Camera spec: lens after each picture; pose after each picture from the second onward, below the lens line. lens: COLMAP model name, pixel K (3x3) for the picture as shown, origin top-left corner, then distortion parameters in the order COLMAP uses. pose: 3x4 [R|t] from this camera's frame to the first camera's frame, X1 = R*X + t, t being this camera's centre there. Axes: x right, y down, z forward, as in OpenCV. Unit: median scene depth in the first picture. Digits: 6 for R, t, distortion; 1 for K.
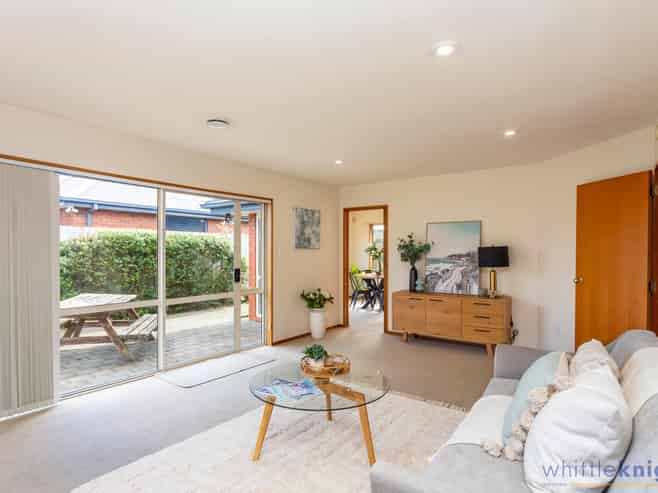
lens RADIAL K [[370.7, 0, 329.0], [0, 370.7, 246.5], [0, 0, 1]] dist [-0.003896, -0.000073]
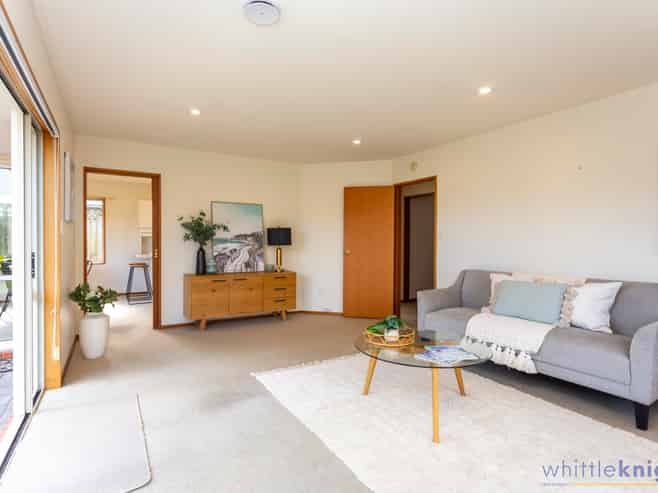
lens RADIAL K [[370.7, 0, 329.0], [0, 370.7, 246.5], [0, 0, 1]] dist [-0.003896, -0.000073]
pose [[0.394418, -0.010635, 0.918870, -0.518383], [-0.015093, 0.999723, 0.018050, 0.032683], [-0.918807, -0.020987, 0.394148, 0.367918]]
